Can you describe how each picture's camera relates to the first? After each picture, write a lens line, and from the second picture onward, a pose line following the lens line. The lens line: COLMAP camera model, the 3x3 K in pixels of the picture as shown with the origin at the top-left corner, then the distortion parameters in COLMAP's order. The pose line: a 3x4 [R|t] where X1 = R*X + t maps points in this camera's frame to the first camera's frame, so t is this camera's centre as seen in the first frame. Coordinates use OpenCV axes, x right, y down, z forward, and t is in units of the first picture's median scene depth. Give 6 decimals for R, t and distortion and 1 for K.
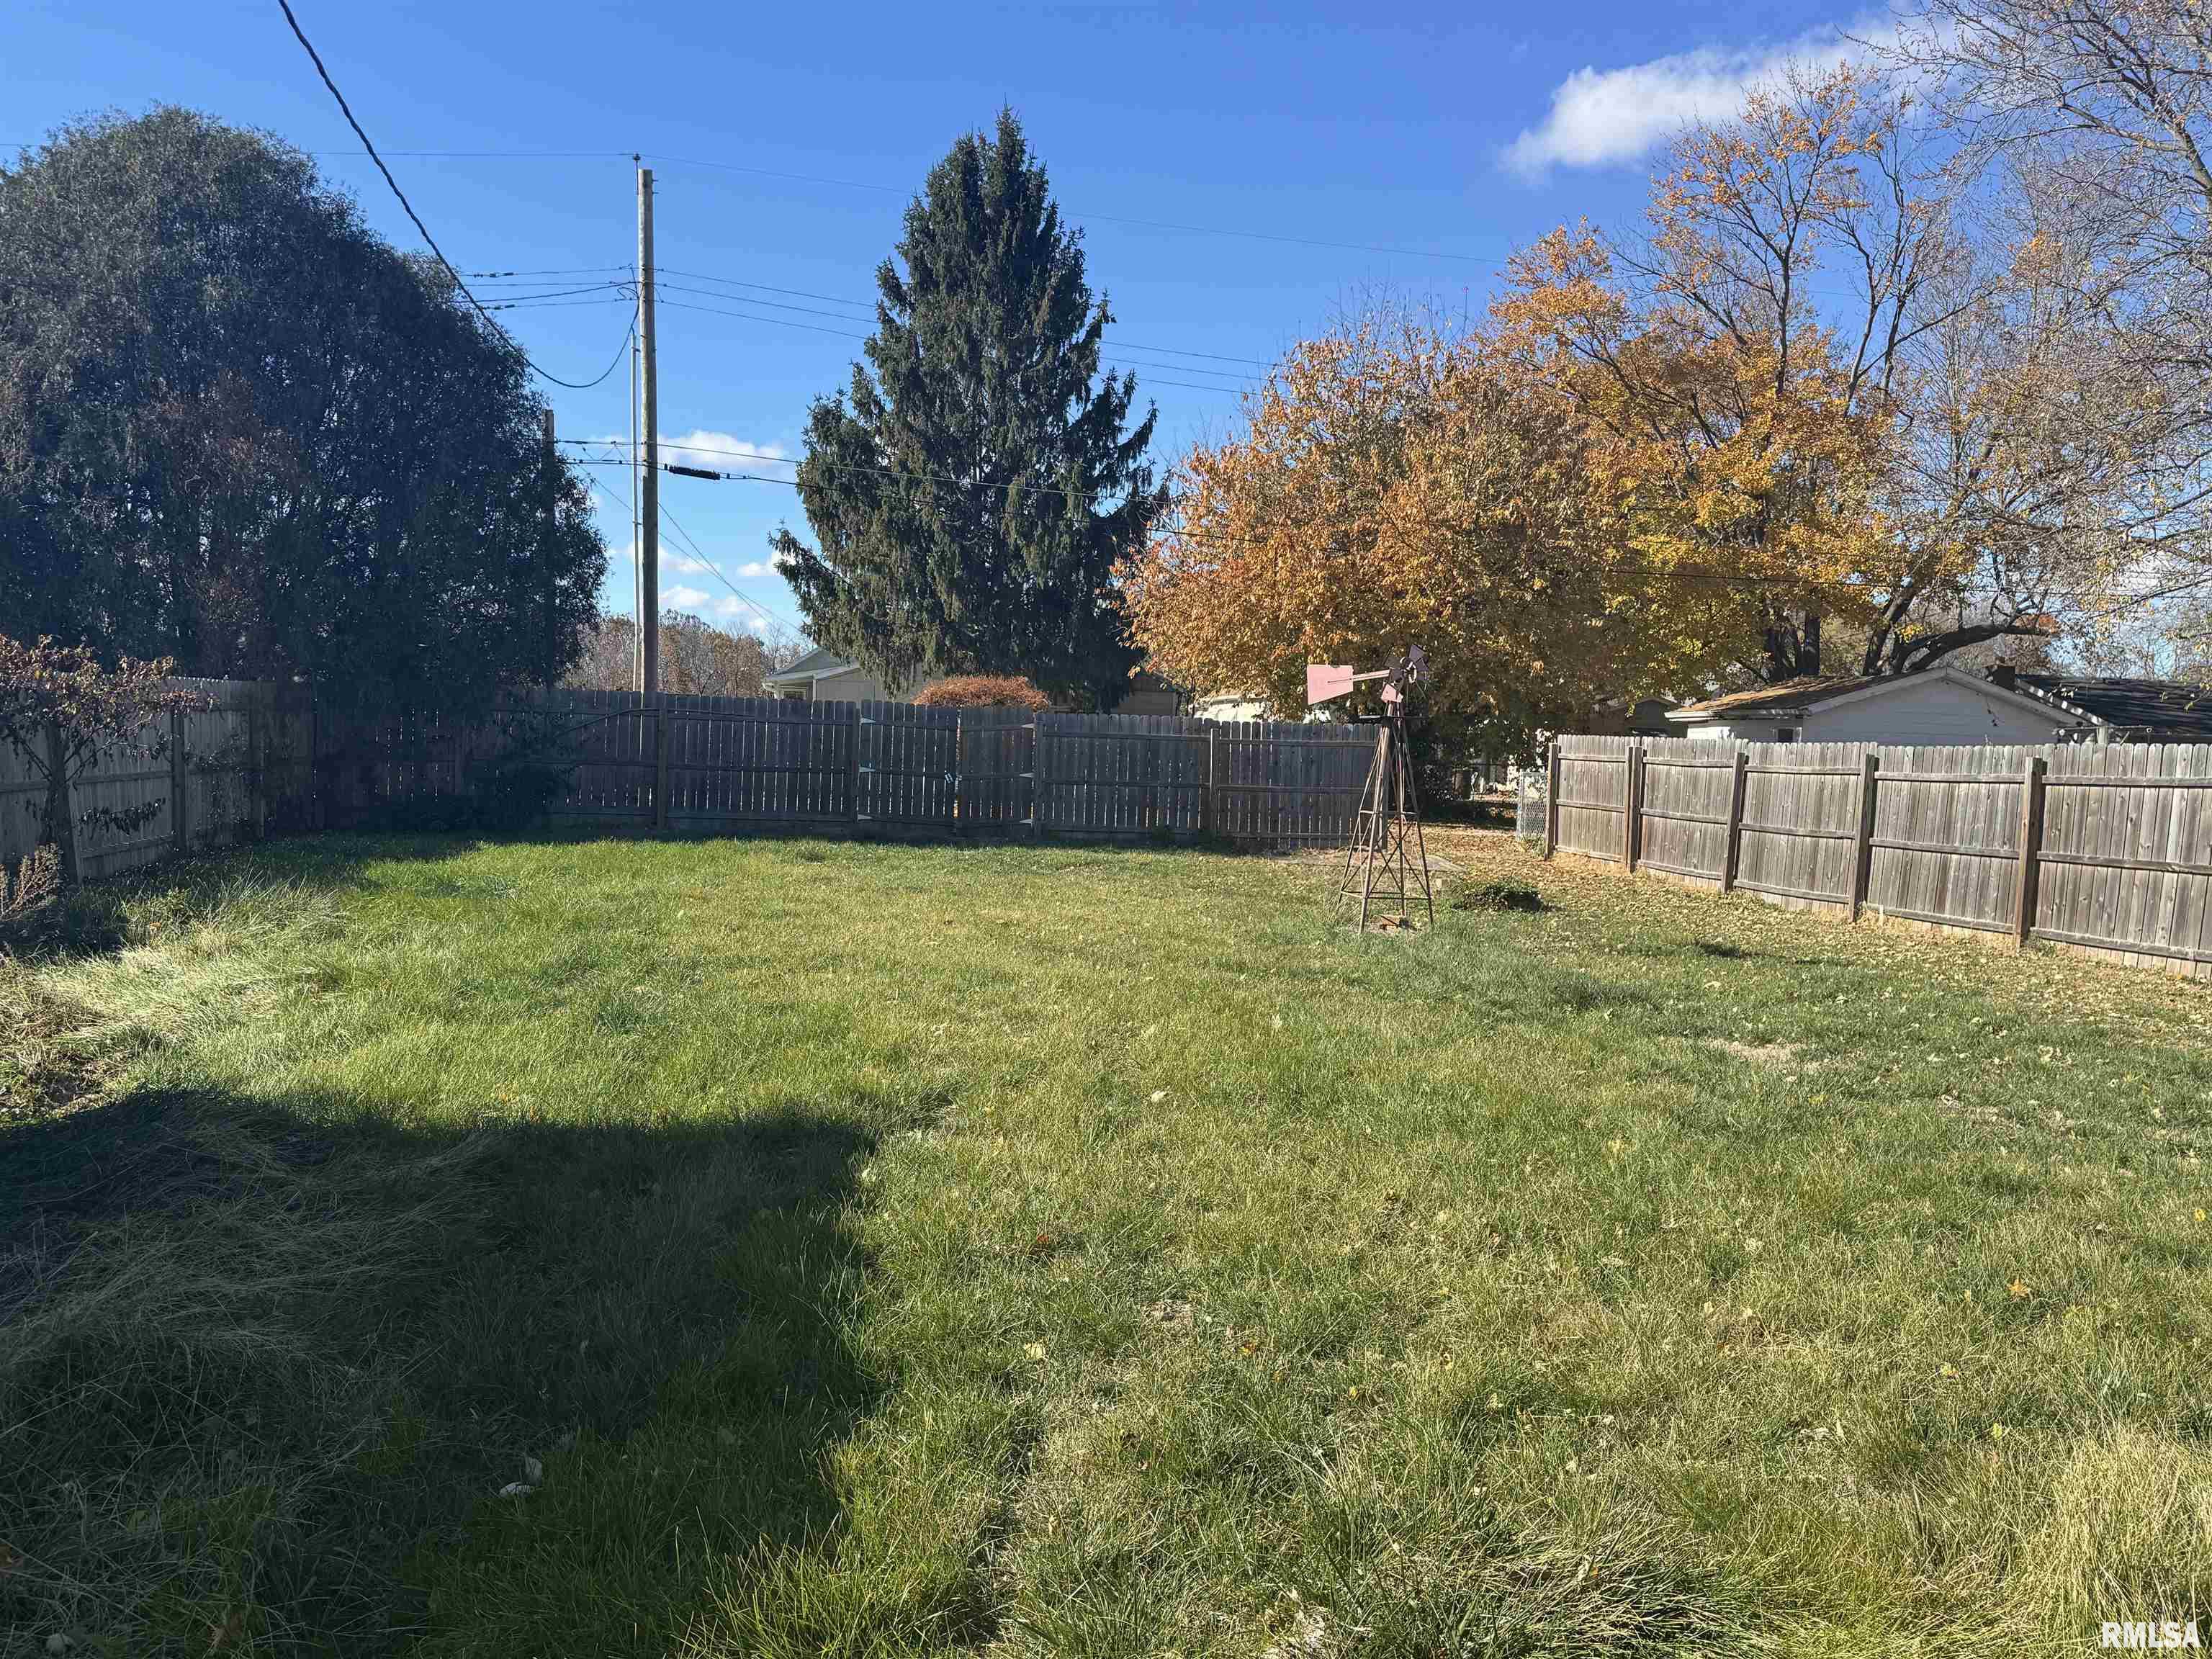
lens RADIAL K [[1721.9, 0, 1100.1], [0, 1721.9, 830.8], [0, 0, 1]] dist [0.054512, -0.060607]
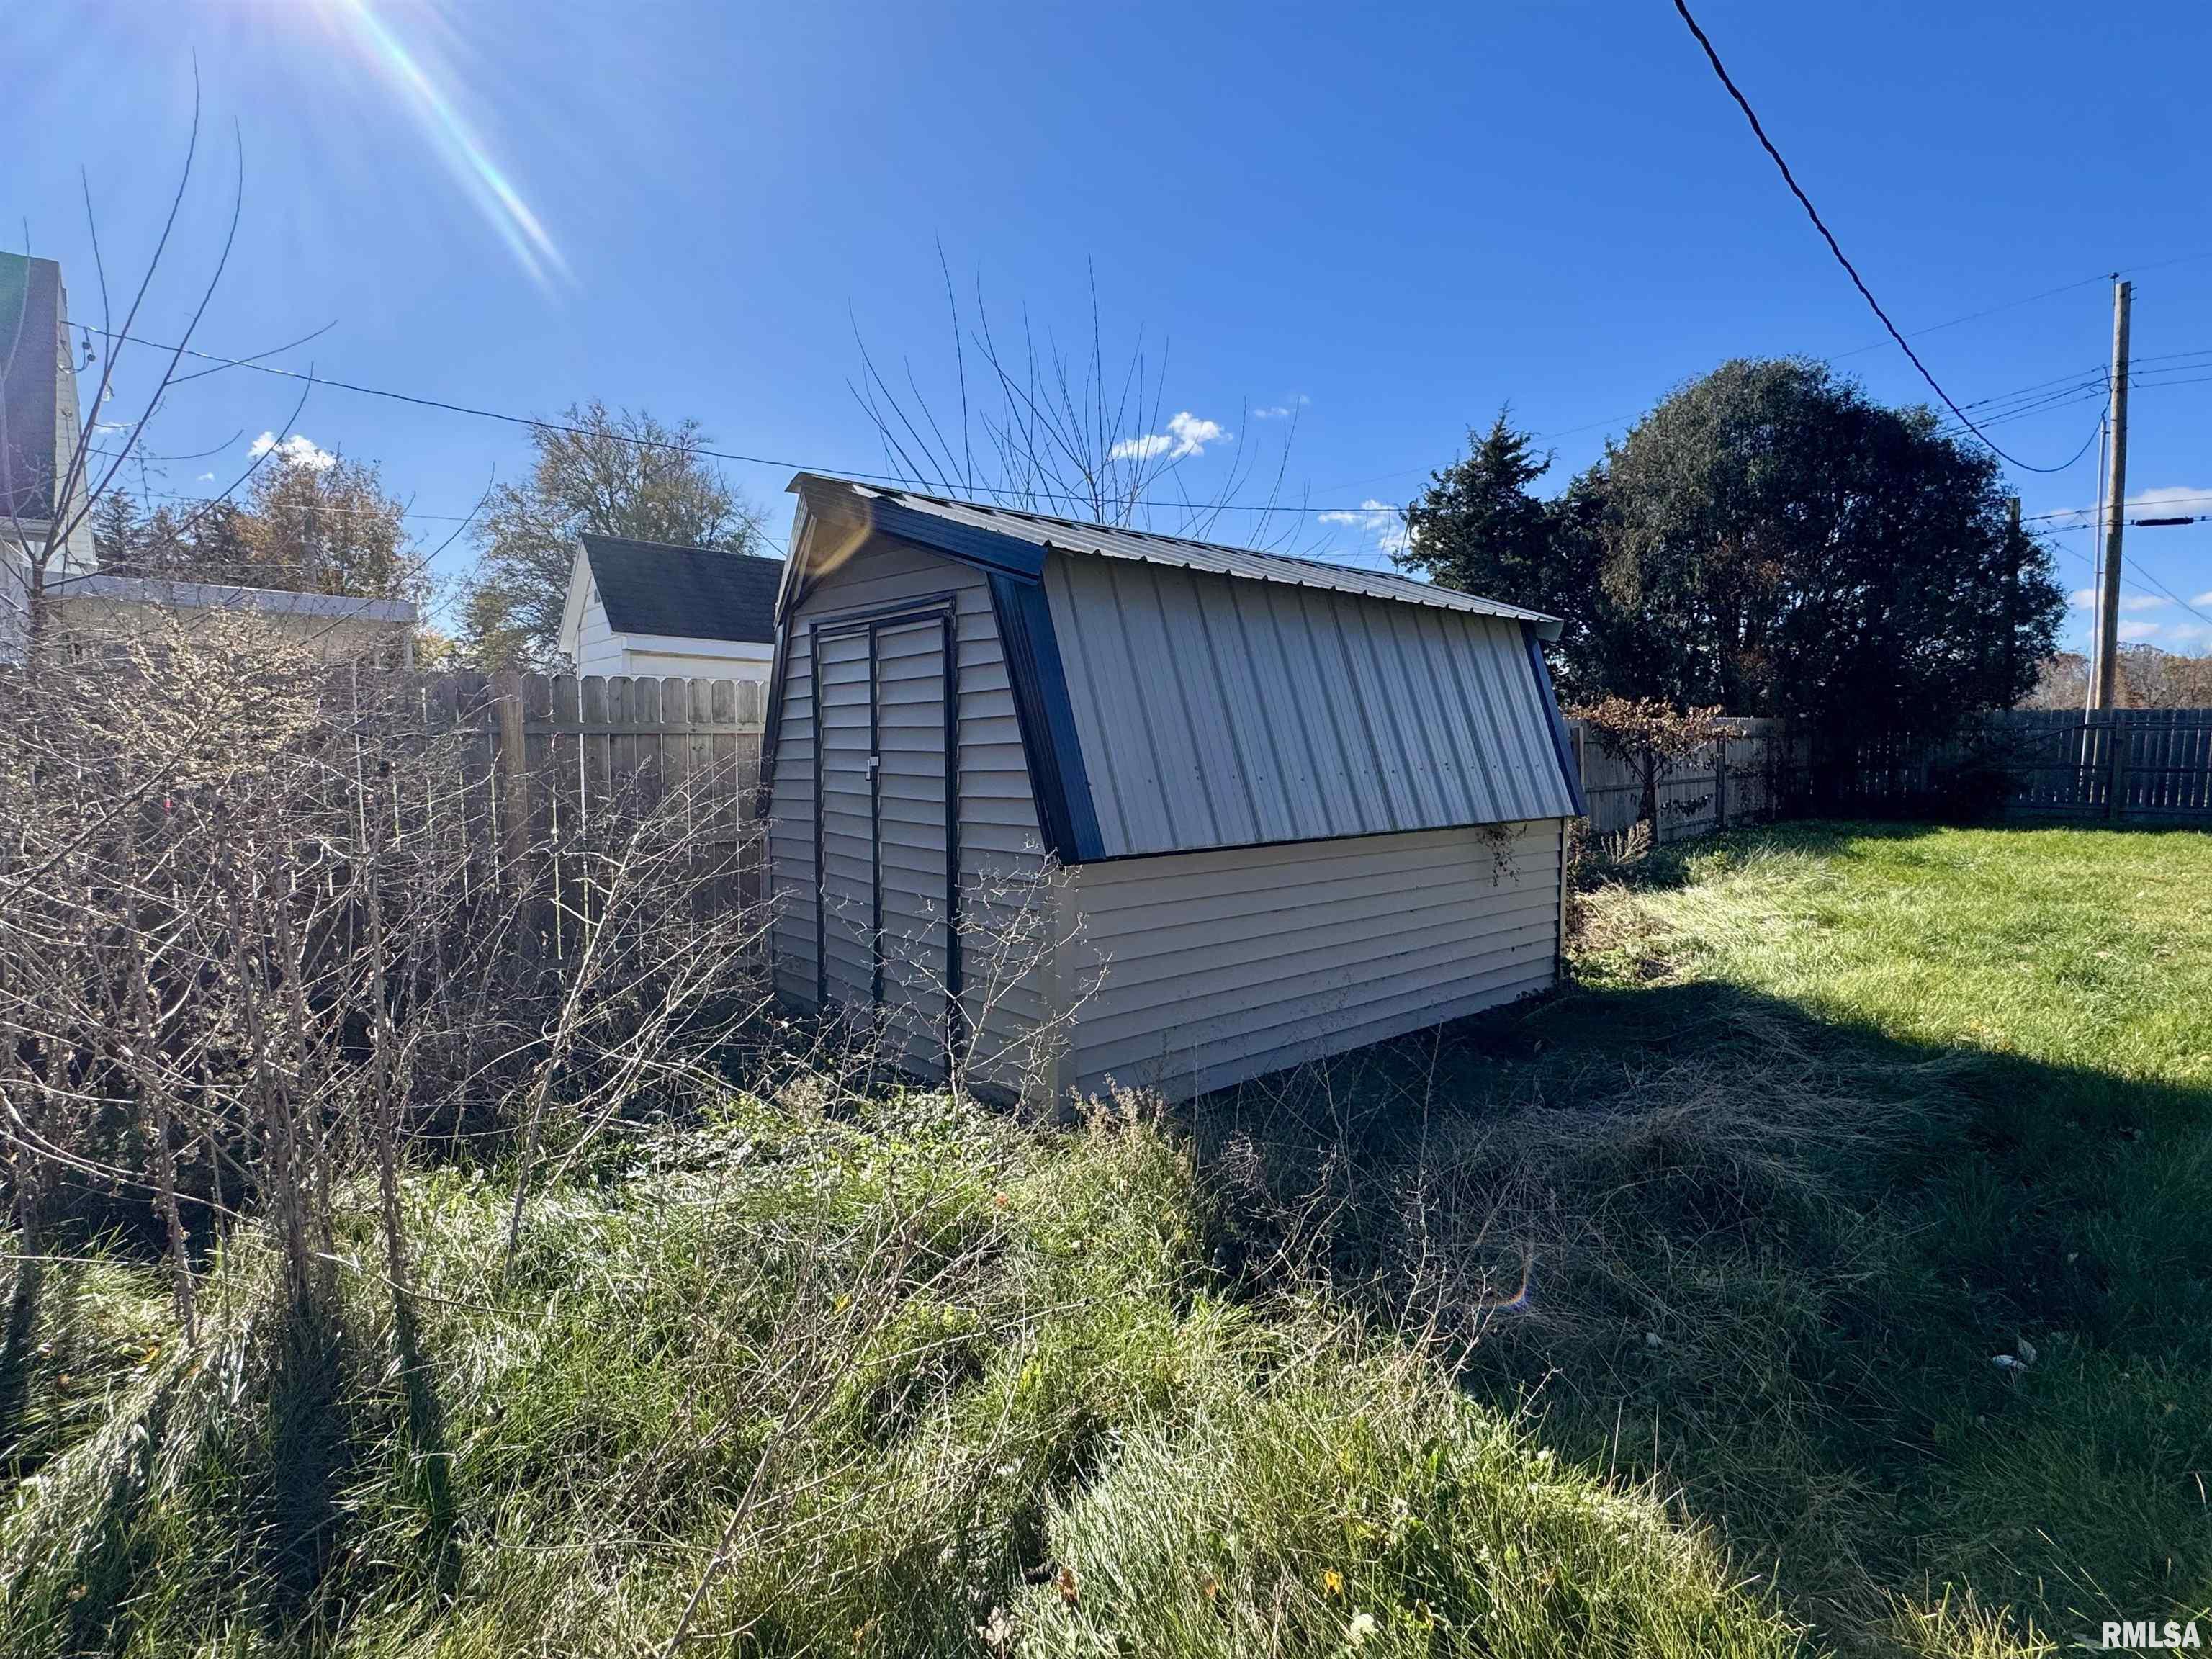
lens RADIAL K [[1039.8, 0, 1096.7], [0, 1039.8, 833.1], [0, 0, 1]] dist [-0.009211, 0.001821]
pose [[0.520786, 0.039727, -0.852762, -0.006525], [-0.022733, 0.999208, 0.032666, -0.000320], [0.853385, 0.002374, 0.521277, 0.007039]]
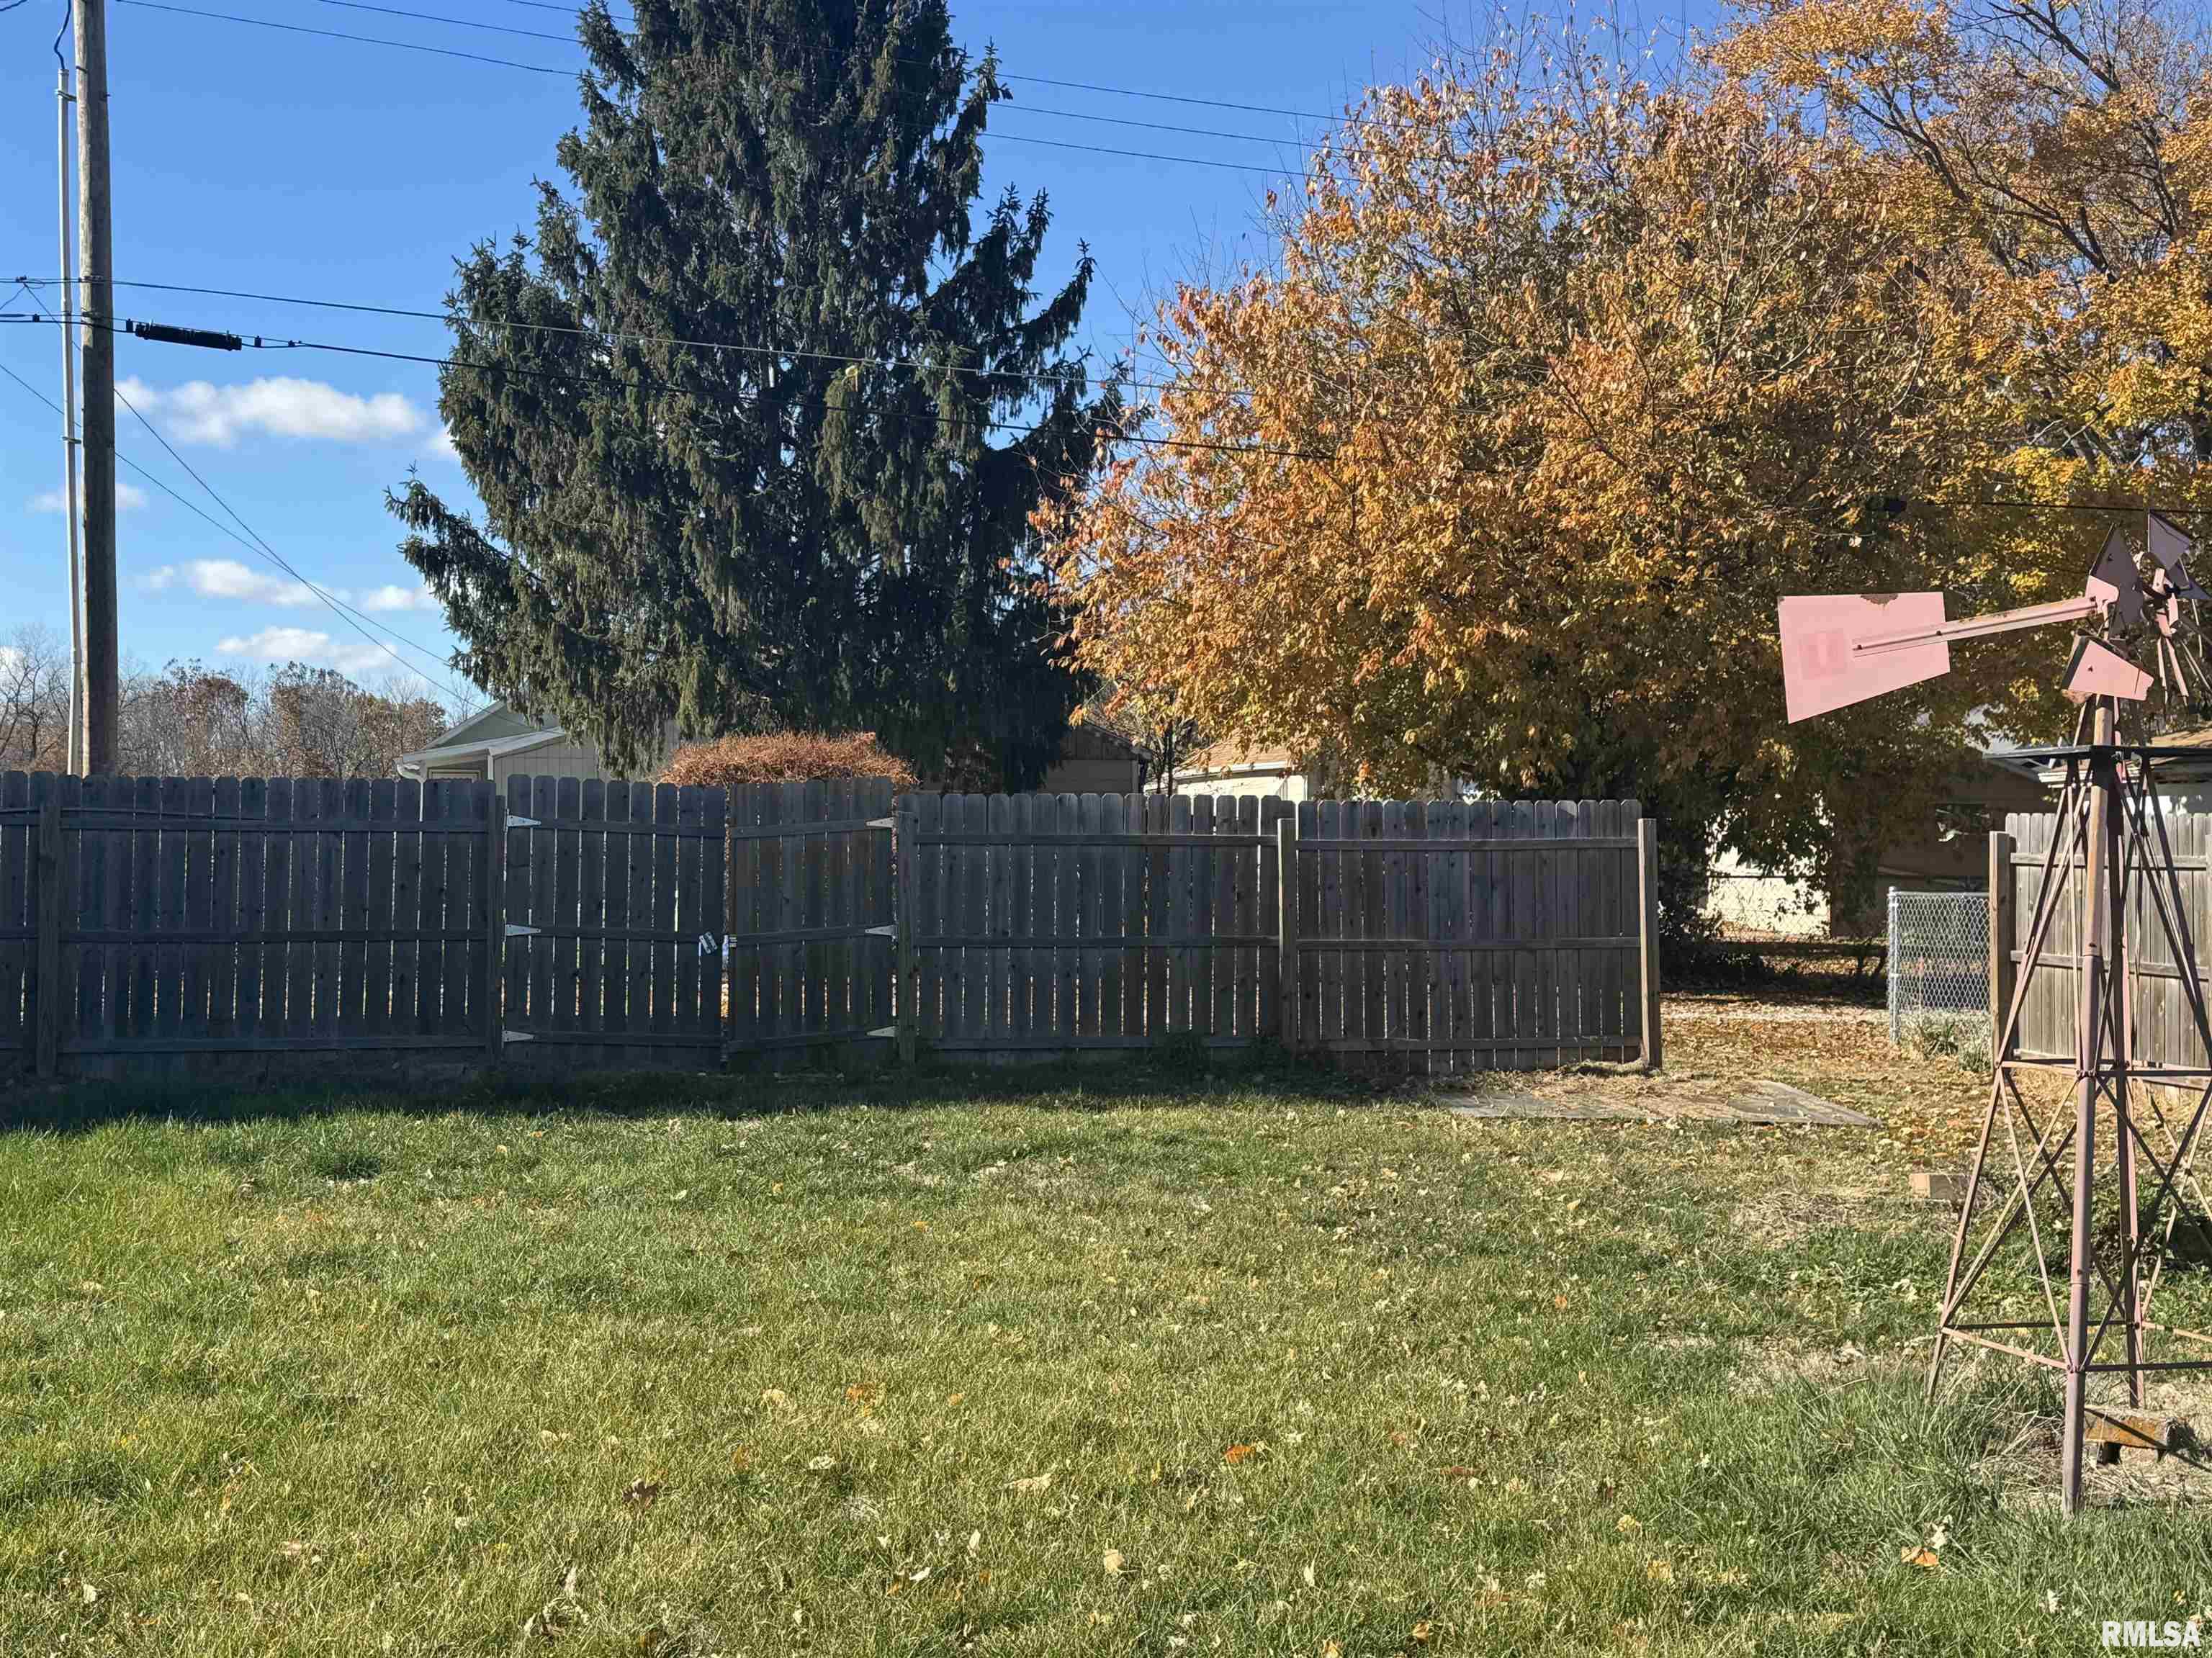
lens RADIAL K [[2715.6, 0, 1114.9], [0, 2715.6, 832.6], [0, 0, 1]] dist [0.110983, 0.000000]
pose [[0.998455, -0.027023, 0.048561, -0.016276], [0.029791, 0.997918, -0.057205, -0.016774], [-0.046914, 0.058563, 0.997181, 0.303945]]
